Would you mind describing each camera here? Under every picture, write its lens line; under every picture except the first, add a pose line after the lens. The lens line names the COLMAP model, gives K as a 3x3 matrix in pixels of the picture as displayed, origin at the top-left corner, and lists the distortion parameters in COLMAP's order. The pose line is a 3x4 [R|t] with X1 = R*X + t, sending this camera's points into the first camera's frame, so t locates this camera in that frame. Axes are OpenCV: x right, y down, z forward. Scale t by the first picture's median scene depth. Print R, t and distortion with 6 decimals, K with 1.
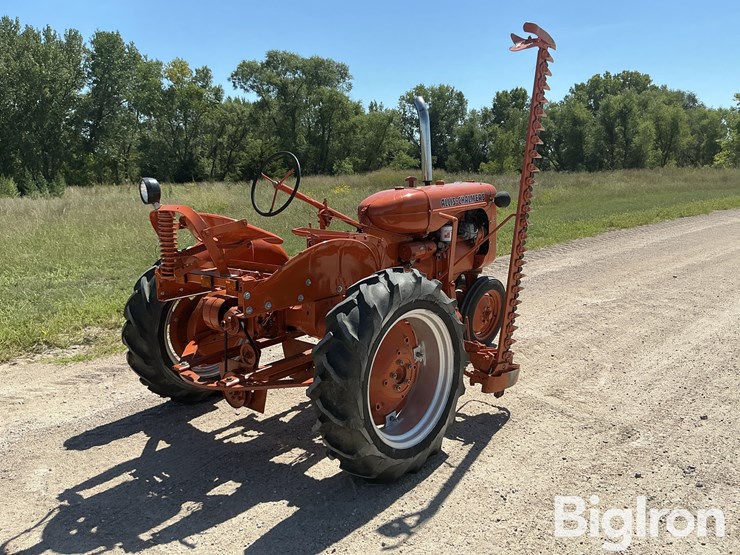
lens RADIAL K [[617.7, 0, 370.0], [0, 617.7, 277.5], [0, 0, 1]] dist [0.117050, -0.246267]
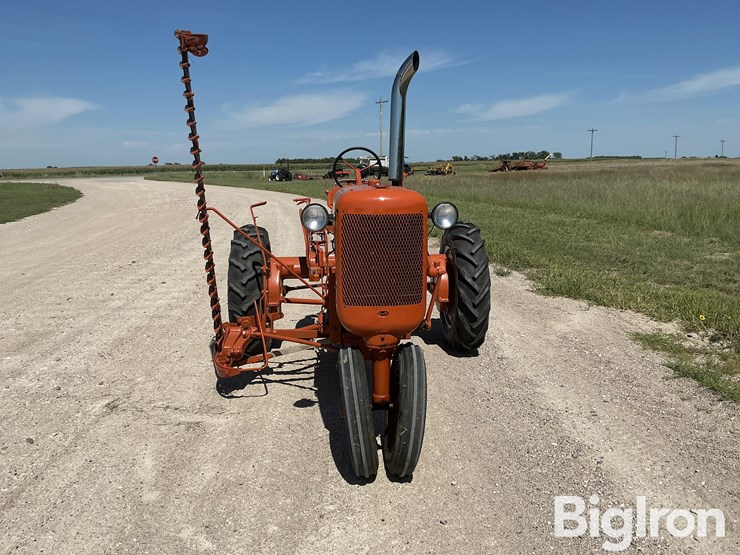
lens RADIAL K [[613.9, 0, 369.8], [0, 613.9, 279.2], [0, 0, 1]] dist [0.147337, -0.314849]
pose [[-0.702810, 0.156992, -0.693839, 0.049515], [-0.099552, 0.944042, 0.314443, -0.021611], [0.704378, 0.290067, -0.647853, 0.119418]]
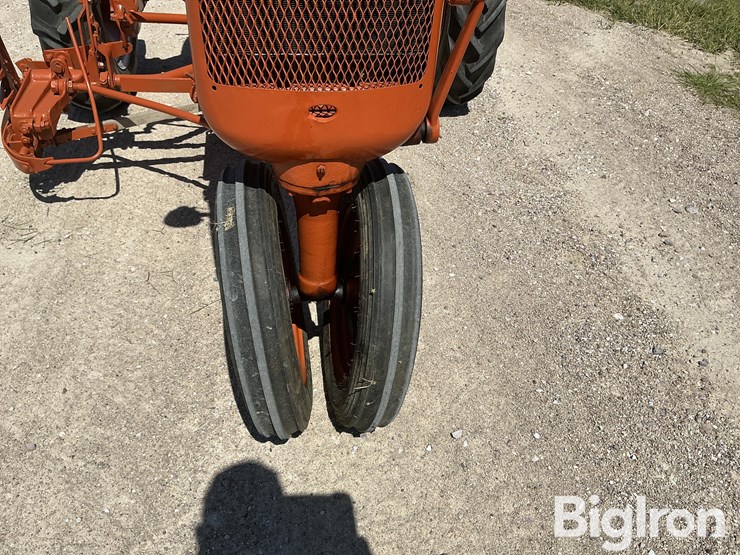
lens RADIAL K [[613.9, 0, 369.8], [0, 613.9, 279.2], [0, 0, 1]] dist [0.147337, -0.314849]
pose [[-0.640166, 0.464795, -0.611680, 0.028011], [-0.163694, 0.695401, 0.699729, -0.013365], [0.750594, 0.548071, -0.369088, 0.099948]]
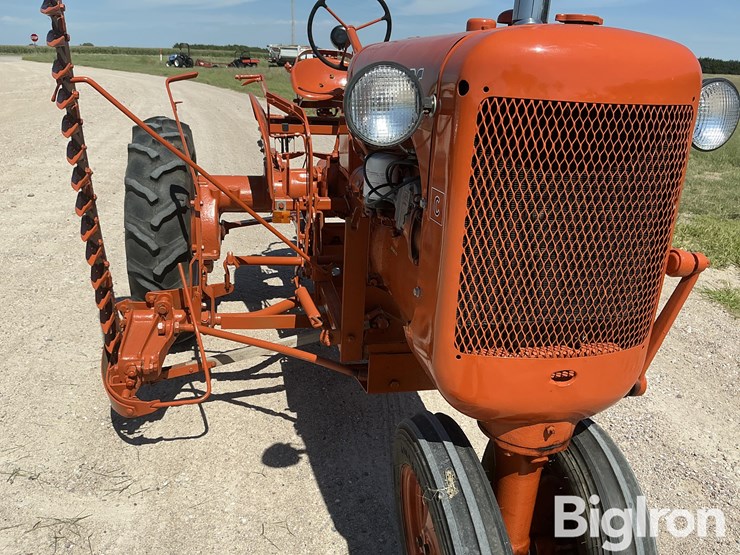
lens RADIAL K [[616.2, 0, 369.5], [0, 616.2, 281.0], [0, 0, 1]] dist [0.131788, -0.276102]
pose [[-0.599010, 0.263612, -0.756106, 0.032175], [-0.167959, 0.881887, 0.440528, -0.013530], [0.782928, 0.390875, -0.483983, 0.092896]]
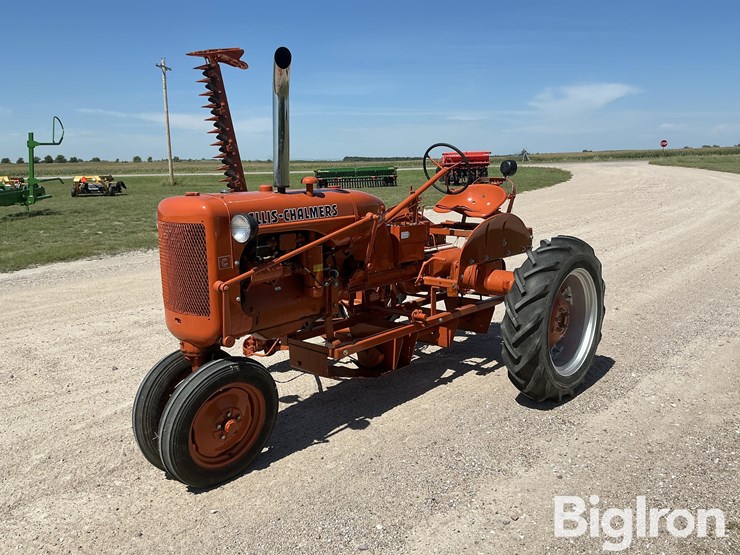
lens RADIAL K [[613.9, 0, 369.8], [0, 613.9, 279.2], [0, 0, 1]] dist [0.147337, -0.314849]
pose [[-0.999048, 0.041256, 0.014164, -0.000500], [0.043586, 0.931367, 0.361463, -0.024081], [0.001720, 0.361737, -0.932279, 0.134373]]
